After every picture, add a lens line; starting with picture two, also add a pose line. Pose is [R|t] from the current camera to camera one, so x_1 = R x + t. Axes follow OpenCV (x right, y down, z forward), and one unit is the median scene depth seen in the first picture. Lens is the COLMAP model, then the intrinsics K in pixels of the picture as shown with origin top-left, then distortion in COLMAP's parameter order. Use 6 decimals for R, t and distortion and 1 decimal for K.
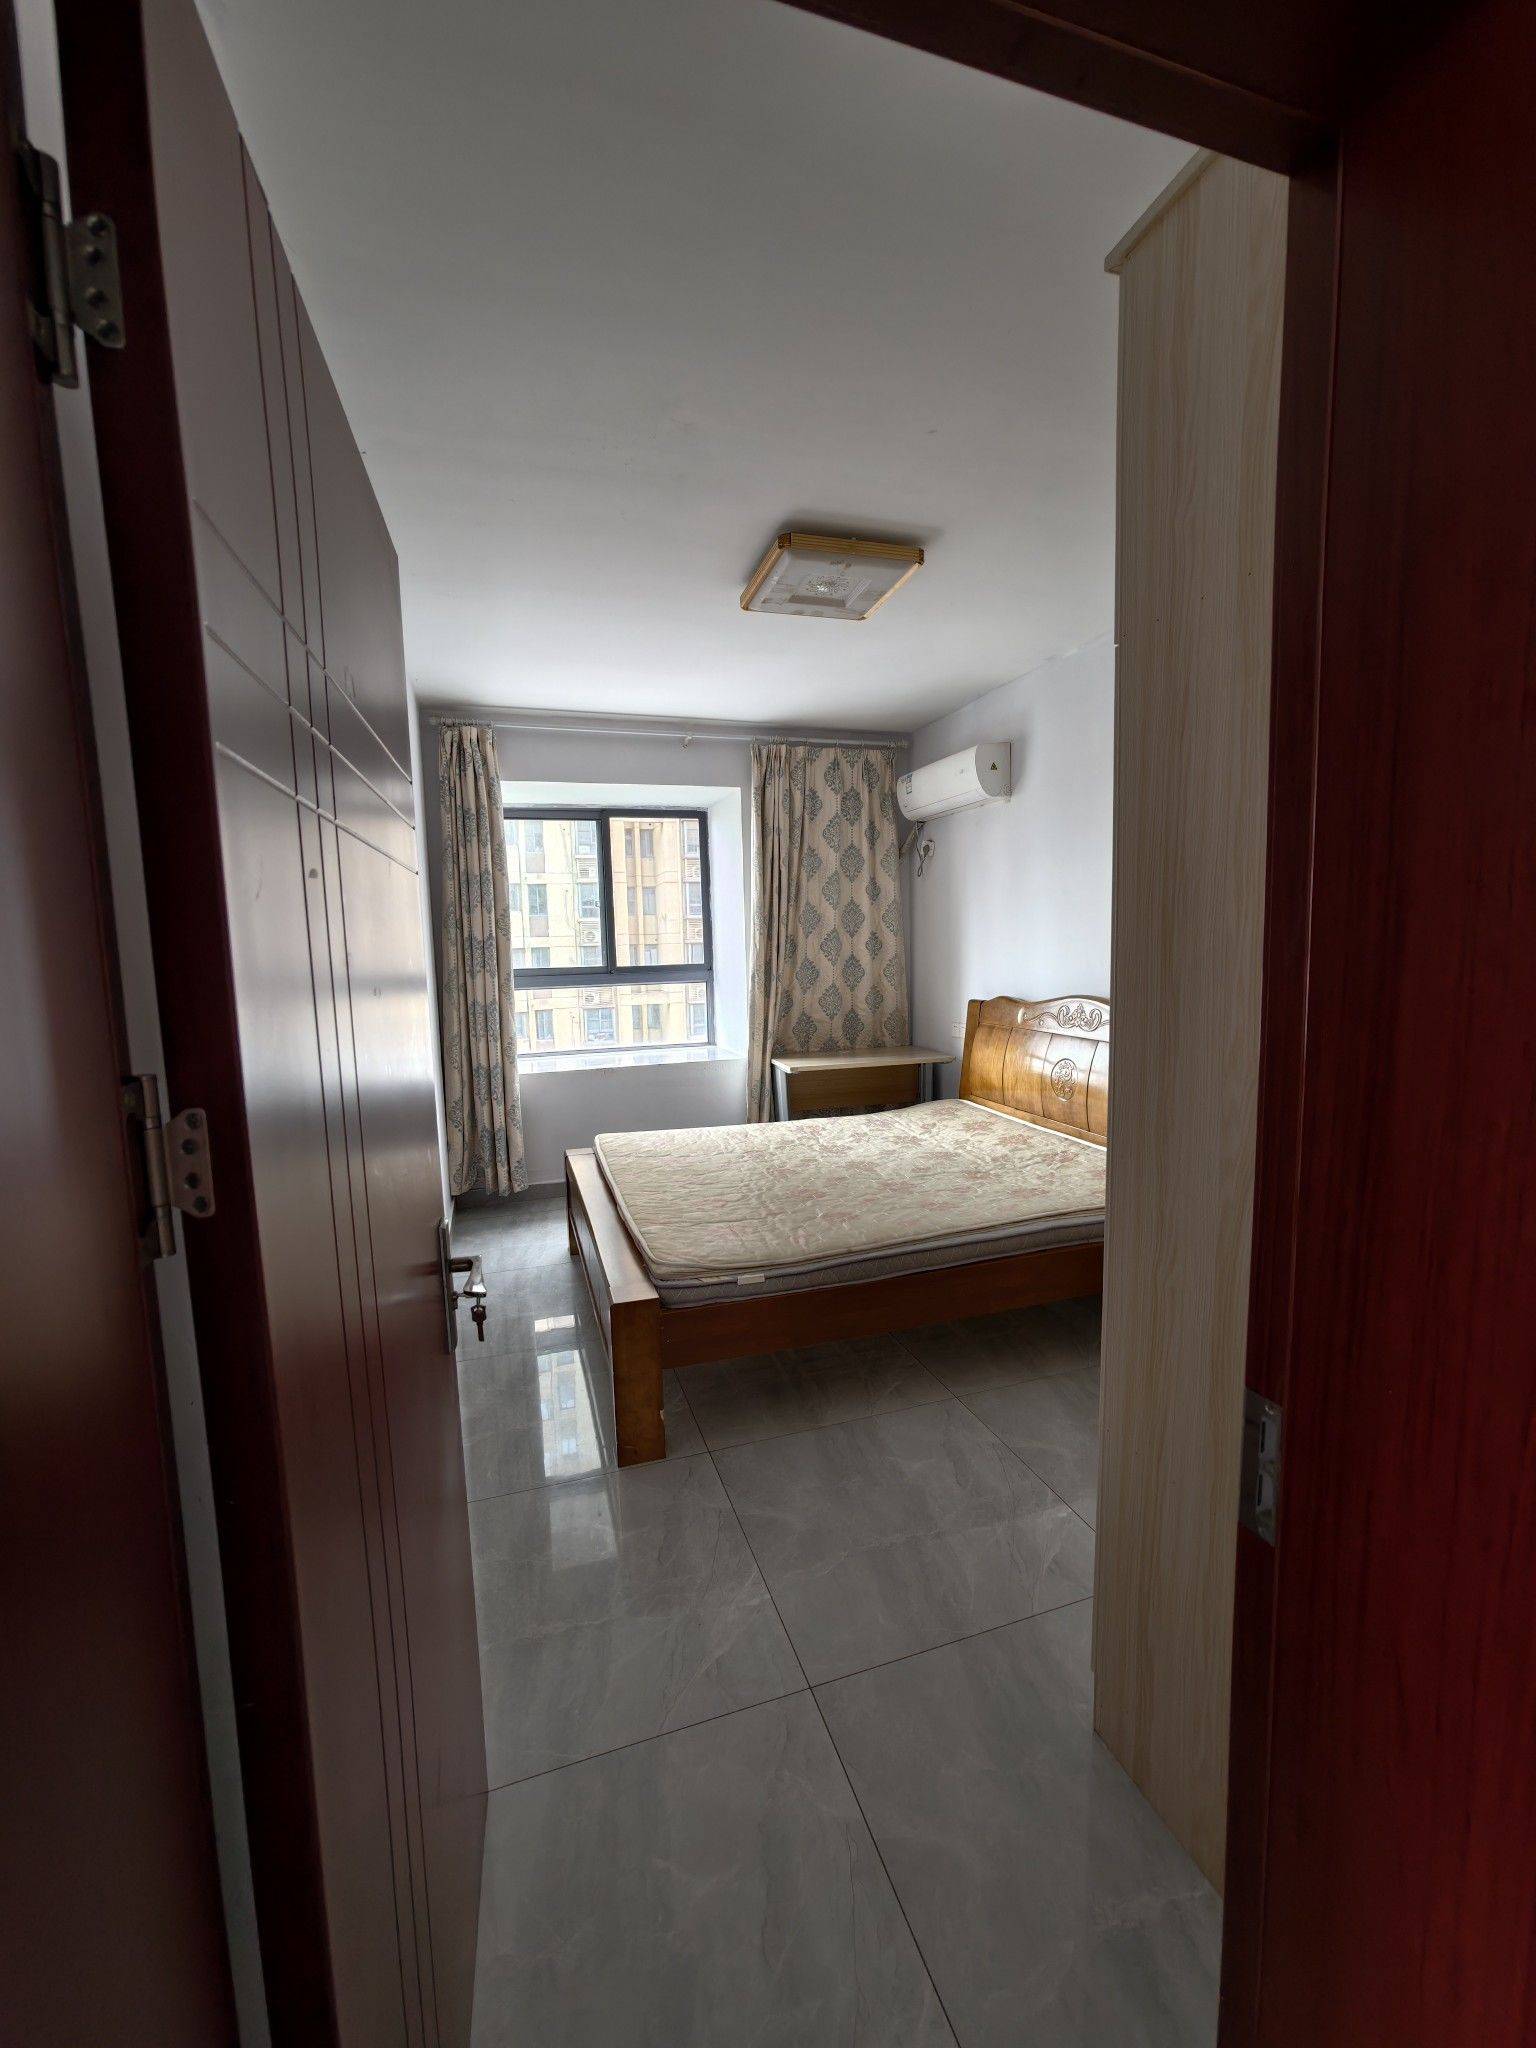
lens RADIAL K [[836.1, 0, 768.0], [0, 836.1, 1024.0], [0, 0, 1]] dist [-0.000335, 0.011246]
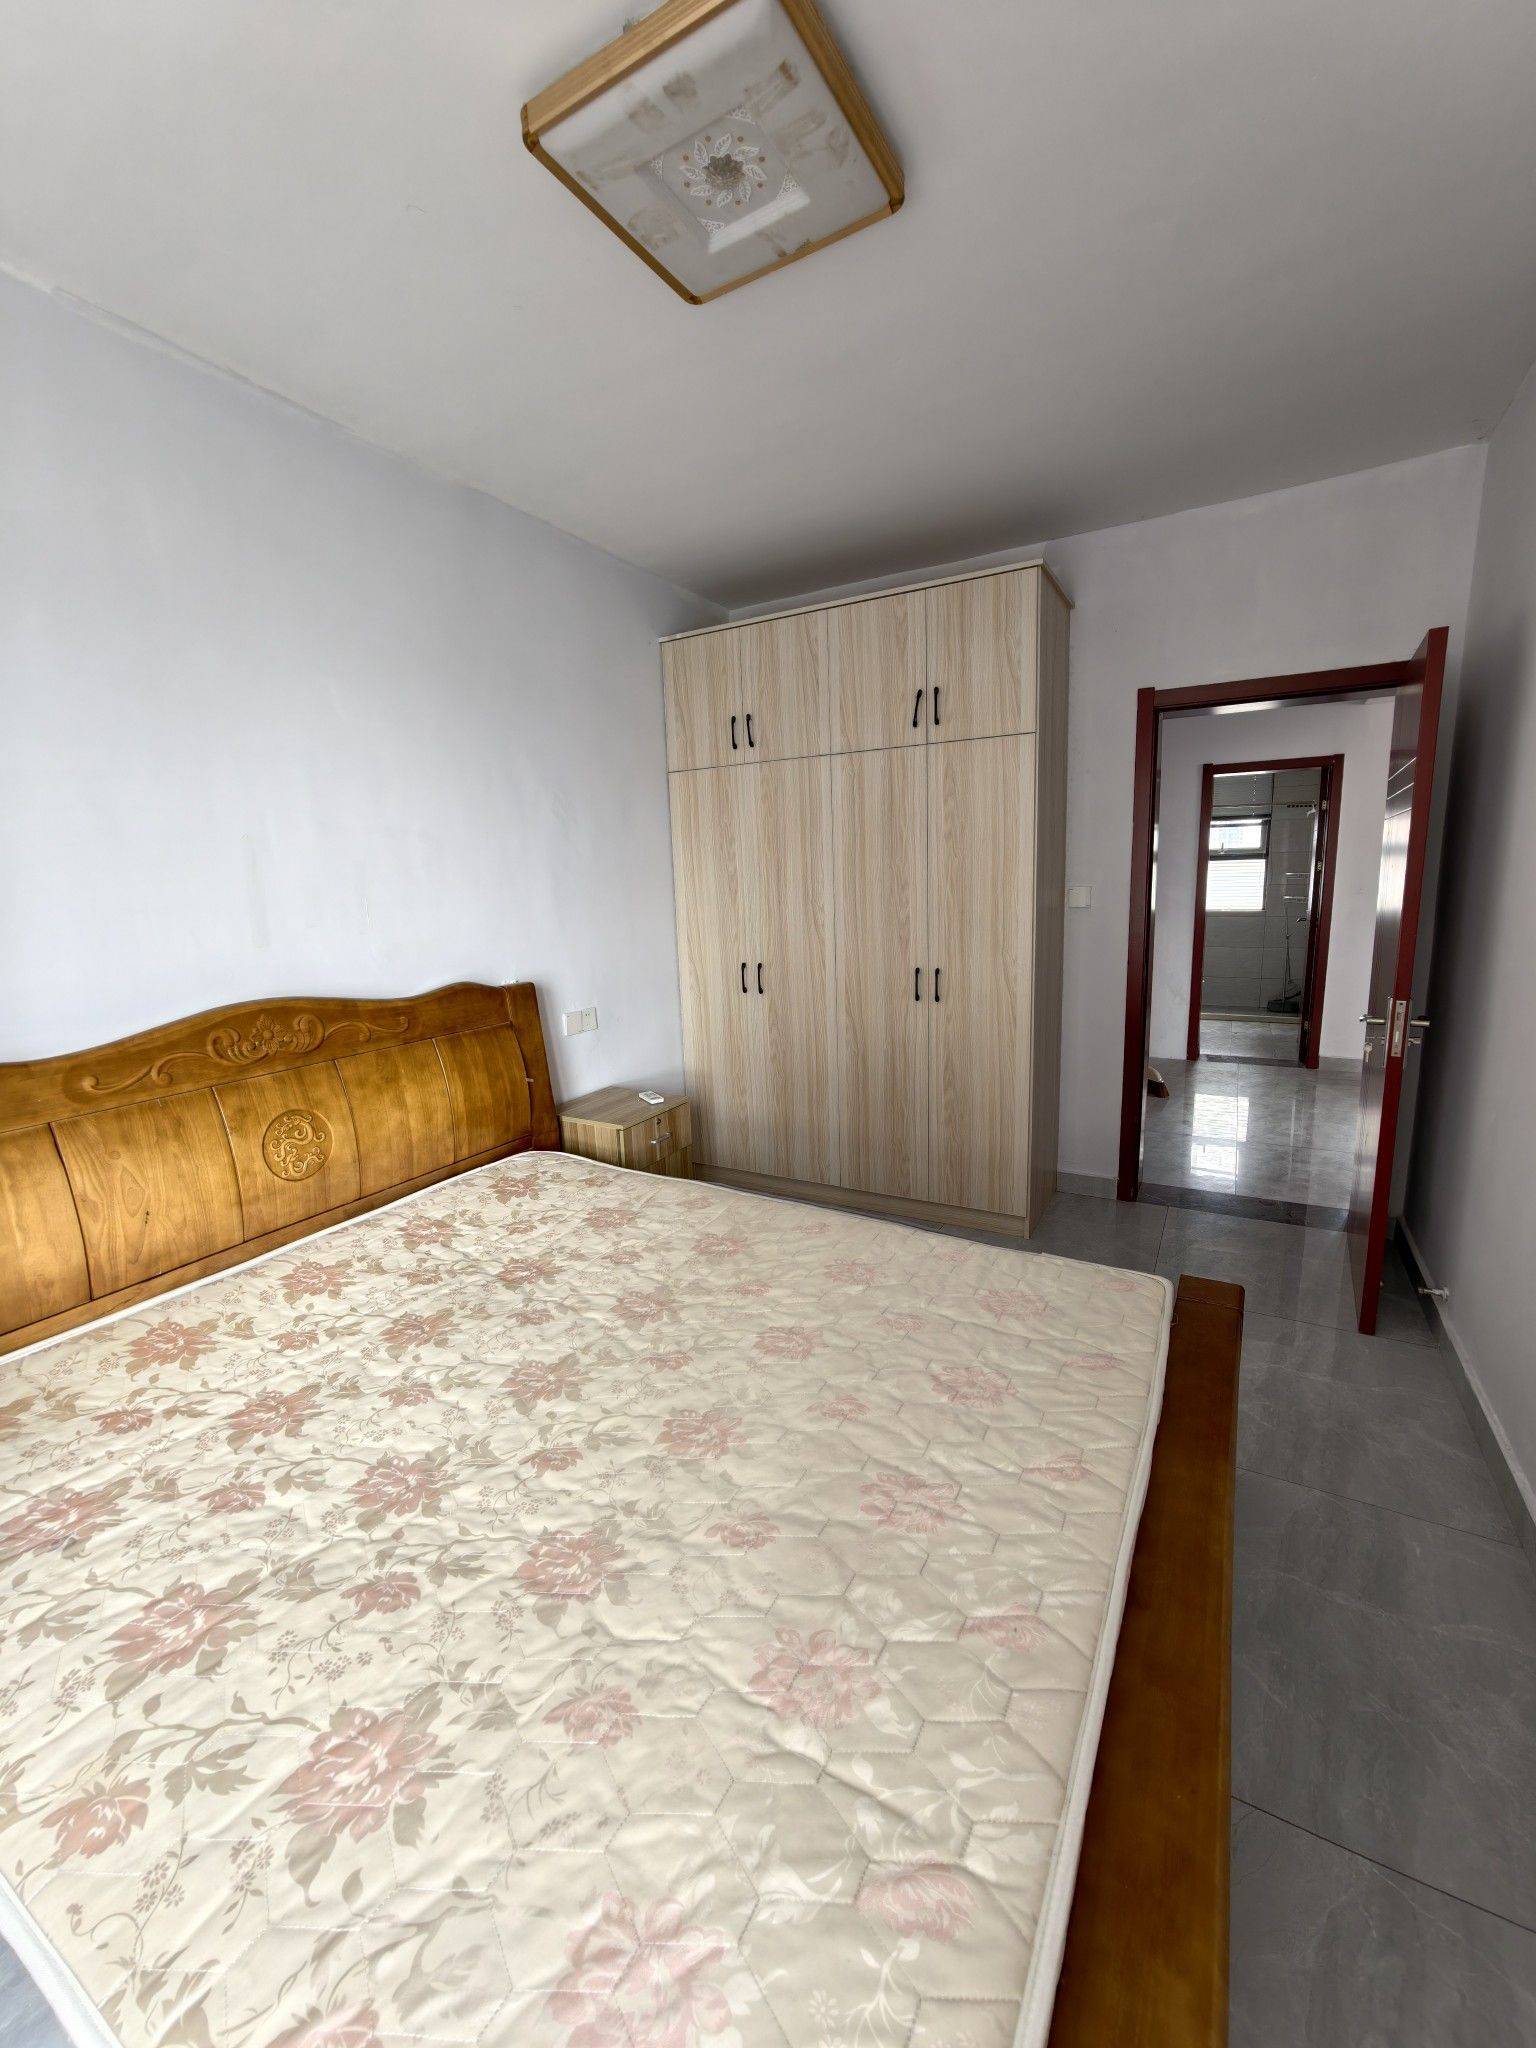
lens RADIAL K [[836.1, 0, 768.0], [0, 836.1, 1024.0], [0, 0, 1]] dist [-0.000335, 0.011246]
pose [[-0.674954, -0.074863, 0.734052, -0.204264], [0.127893, 0.967912, 0.216309, -0.070746], [-0.726691, 0.239879, -0.643722, 0.820842]]
